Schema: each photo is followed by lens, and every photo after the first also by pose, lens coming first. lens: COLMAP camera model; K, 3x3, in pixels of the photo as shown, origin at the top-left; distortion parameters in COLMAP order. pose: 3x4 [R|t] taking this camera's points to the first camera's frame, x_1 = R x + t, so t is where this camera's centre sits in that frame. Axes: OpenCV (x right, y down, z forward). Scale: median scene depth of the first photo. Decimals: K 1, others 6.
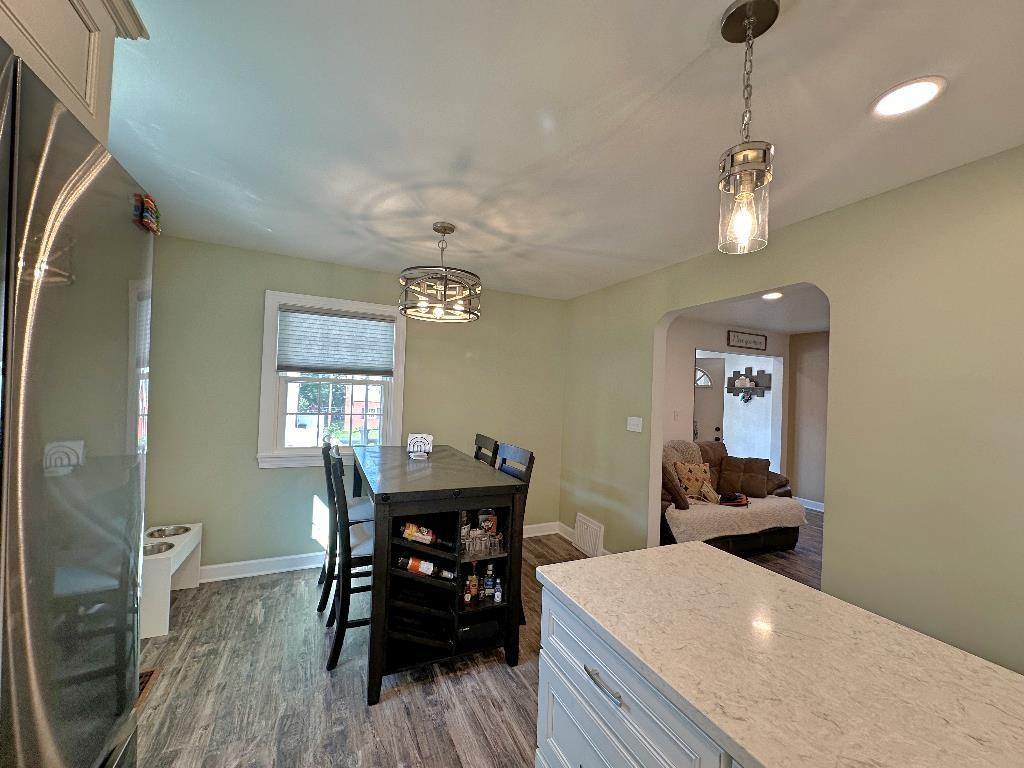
lens RADIAL K [[409.4, 0, 512.0], [0, 409.4, 384.0], [0, 0, 1]] dist [-0.000847, 0.000009]
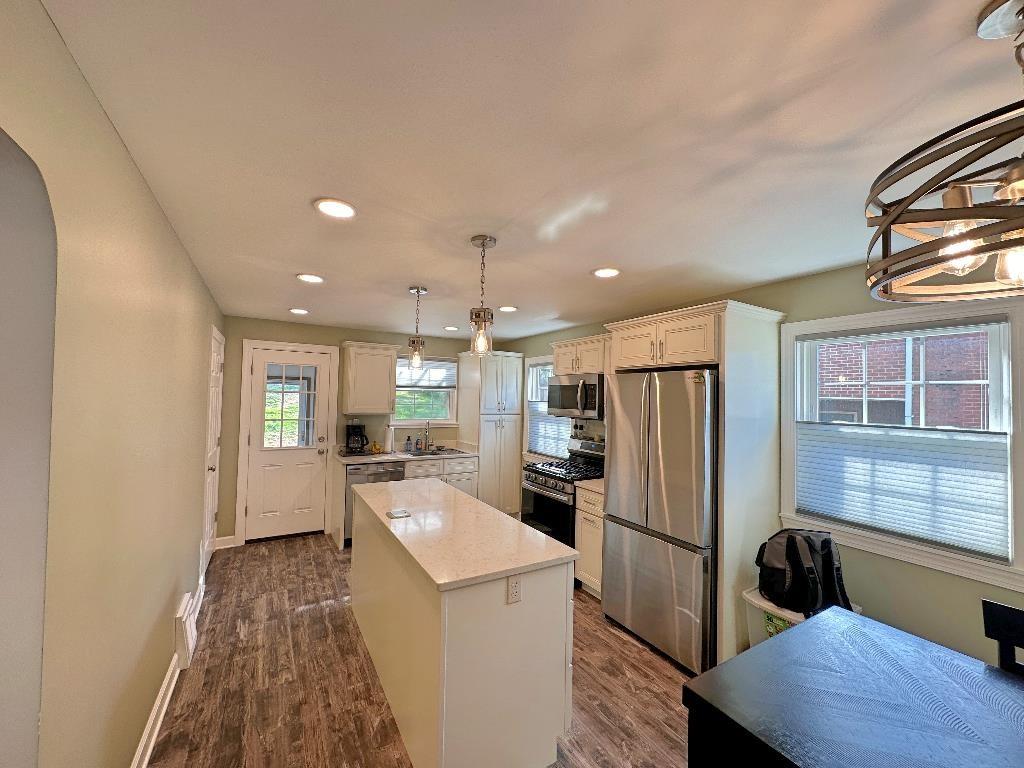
lens RADIAL K [[409.4, 0, 512.0], [0, 409.4, 384.0], [0, 0, 1]] dist [-0.000847, 0.000009]
pose [[-0.993053, -0.065018, -0.098074, 0.250650], [-0.059904, 0.996730, -0.054225, -0.038665], [0.101279, -0.047974, -0.993701, 1.255236]]
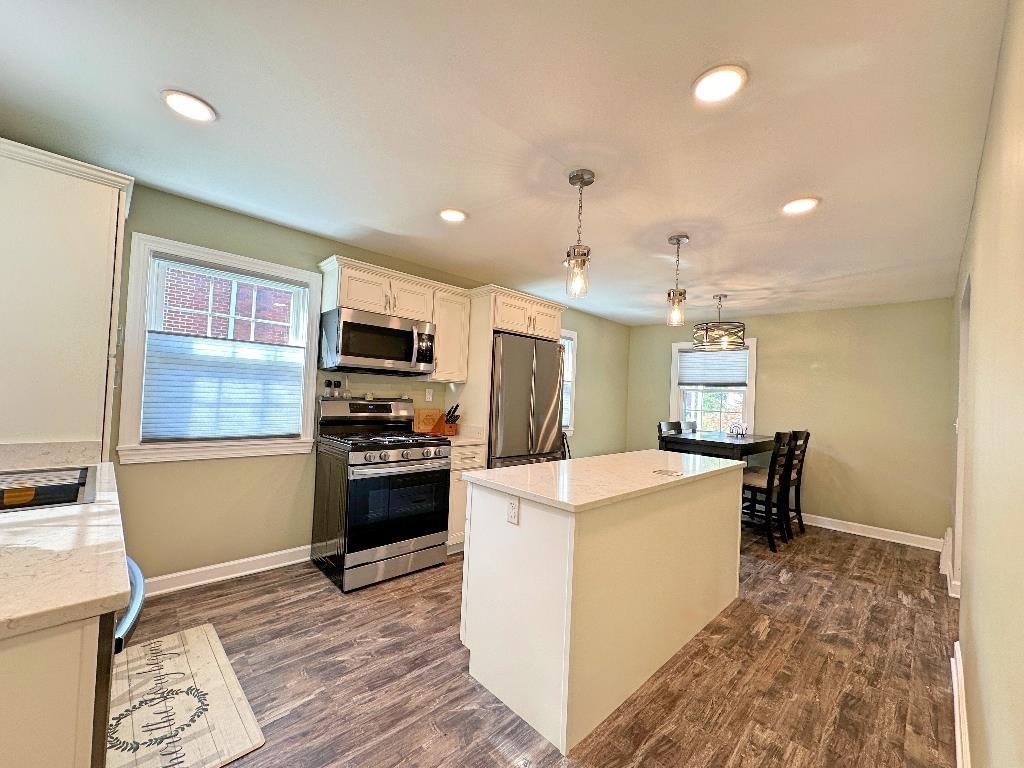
lens RADIAL K [[410.7, 0, 512.0], [0, 410.7, 384.0], [0, 0, 1]] dist [-0.000183, 0.000298]
pose [[0.328446, -0.049352, -0.943232, 1.146583], [-0.015428, 0.998220, -0.057601, 0.097304], [0.944397, 0.033471, 0.327100, -0.374946]]
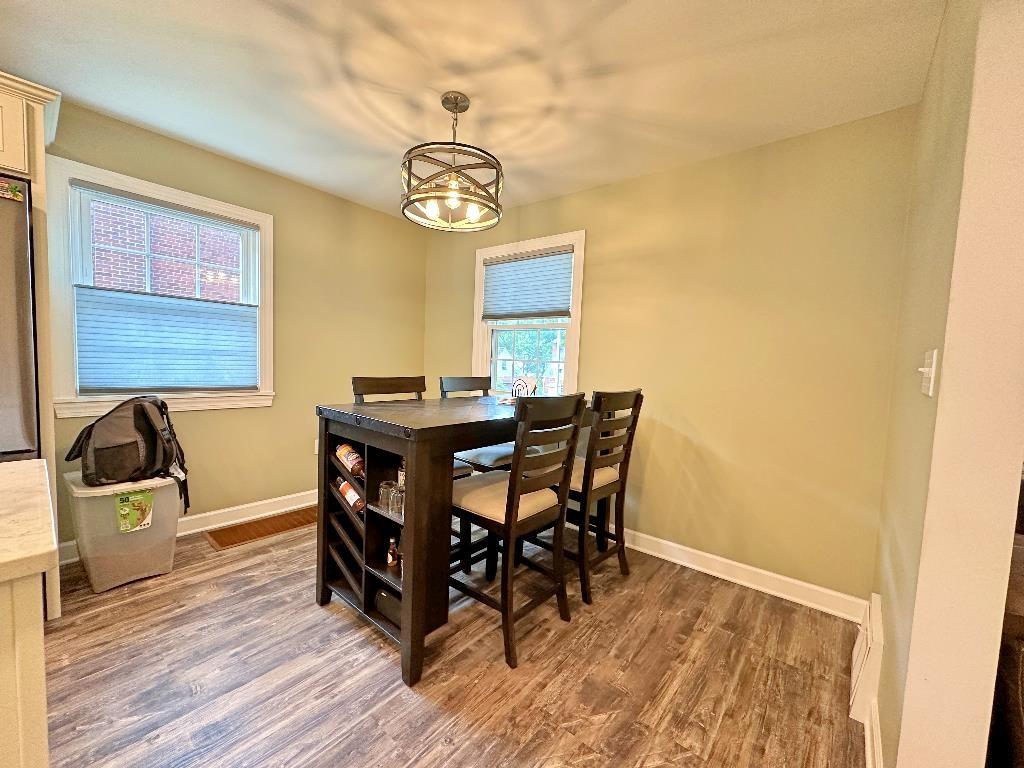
lens RADIAL K [[405.6, 0, 512.0], [0, 405.6, 384.0], [0, 0, 1]] dist [-0.001458, -0.000294]
pose [[0.422815, 0.035168, -0.905533, 0.597417], [-0.006639, 0.999340, 0.035712, 0.129473], [0.906192, -0.009087, 0.422770, 0.757161]]
